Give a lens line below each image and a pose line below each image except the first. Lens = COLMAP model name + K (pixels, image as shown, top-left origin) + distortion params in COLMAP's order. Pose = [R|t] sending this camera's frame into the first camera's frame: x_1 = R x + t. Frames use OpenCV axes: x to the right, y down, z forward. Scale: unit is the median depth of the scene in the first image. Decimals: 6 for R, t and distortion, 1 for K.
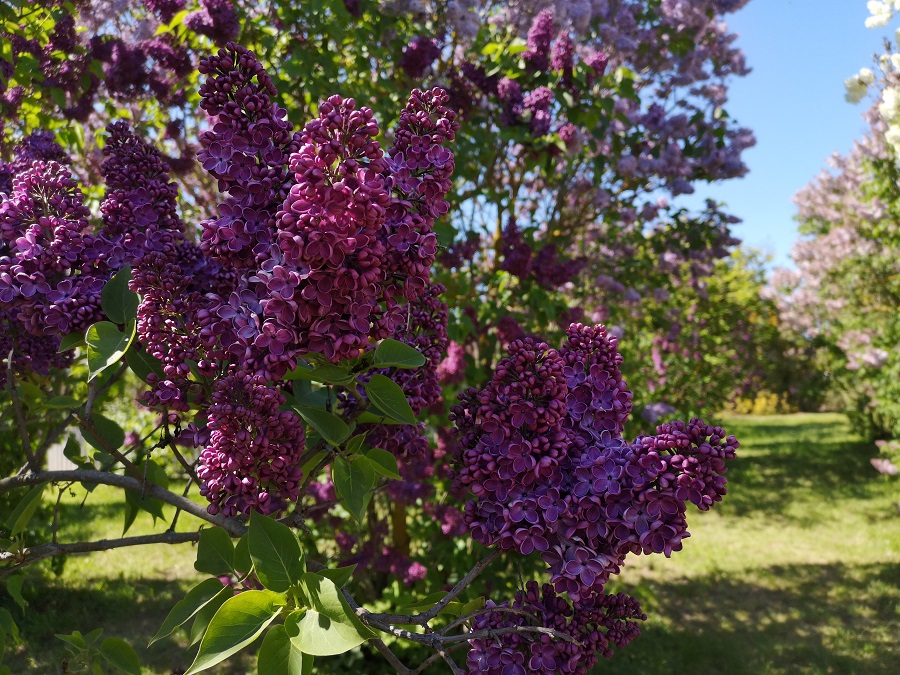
lens RADIAL K [[701.7, 0, 447.9], [0, 701.7, 341.1], [0, 0, 1]] dist [0.001770, -0.004660]
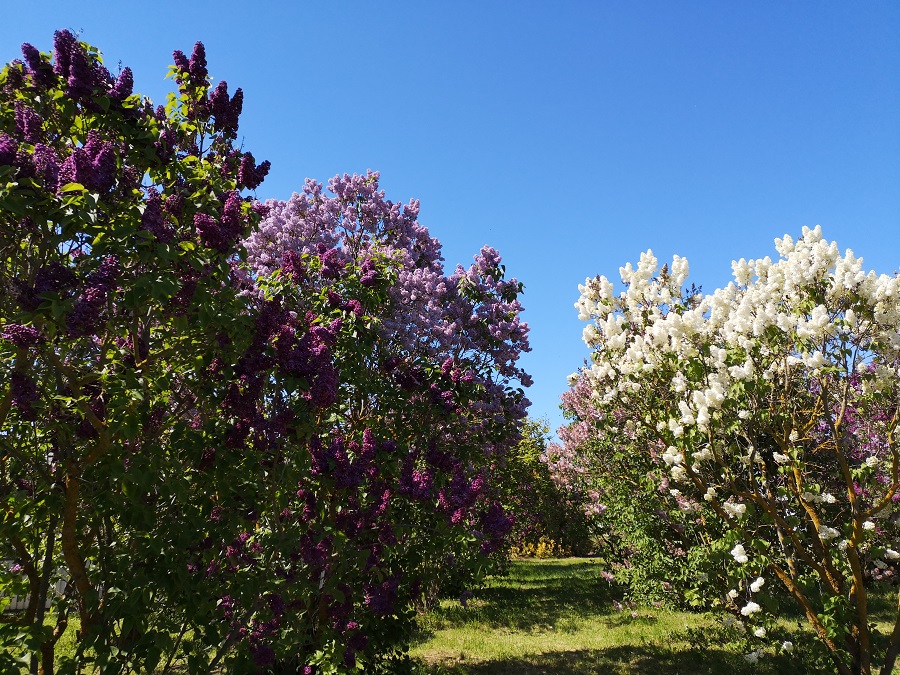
lens RADIAL K [[702.2, 0, 448.5], [0, 702.2, 335.2], [0, 0, 1]] dist [0.012820, 0.000326]
pose [[0.958466, 0.099089, 0.267441, -0.102498], [-0.042433, 0.976814, -0.209842, -0.006552], [-0.282033, 0.189778, 0.940448, -0.254299]]
